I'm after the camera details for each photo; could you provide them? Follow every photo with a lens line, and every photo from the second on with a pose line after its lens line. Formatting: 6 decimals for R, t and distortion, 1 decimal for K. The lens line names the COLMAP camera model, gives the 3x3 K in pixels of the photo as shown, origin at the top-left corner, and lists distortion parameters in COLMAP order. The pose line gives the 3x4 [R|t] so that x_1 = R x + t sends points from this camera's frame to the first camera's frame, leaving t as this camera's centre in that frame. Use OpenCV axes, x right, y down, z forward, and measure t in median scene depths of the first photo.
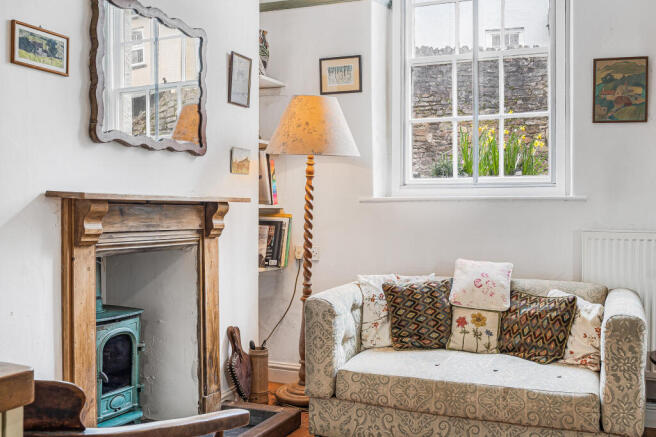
lens RADIAL K [[704.5, 0, 328.7], [0, 704.5, 216.2], [0, 0, 1]] dist [0.088039, 0.000000]
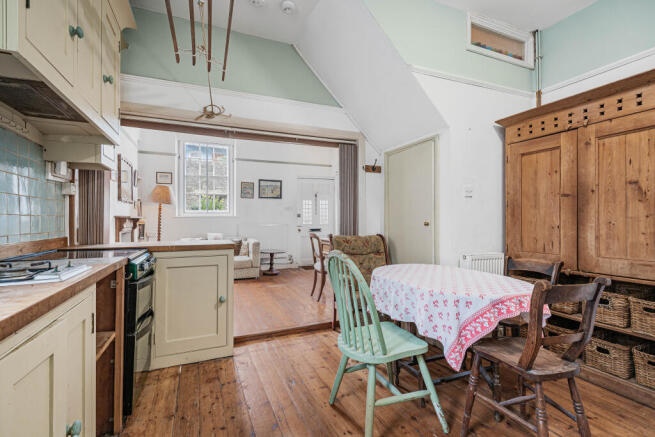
lens RADIAL K [[297.0, 0, 328.0], [0, 297.0, 217.5], [0, 0, 1]] dist [0.000676, 0.000023]
pose [[0.685552, -0.005905, 0.728000, -0.580698], [0.016009, 0.999848, -0.006967, 0.000639], [-0.727848, 0.016431, 0.685542, -0.583516]]
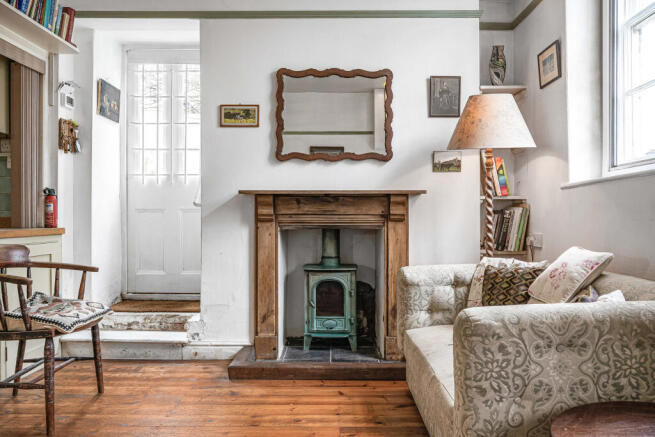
lens RADIAL K [[520.4, 0, 328.0], [0, 520.4, 218.9], [0, 0, 1]] dist [0.014627, 0.003675]
pose [[0.397943, -0.011396, -0.917339, 0.722251], [-0.008653, 0.999832, -0.016174, 0.045236], [0.917369, 0.014374, 0.397778, 0.512297]]
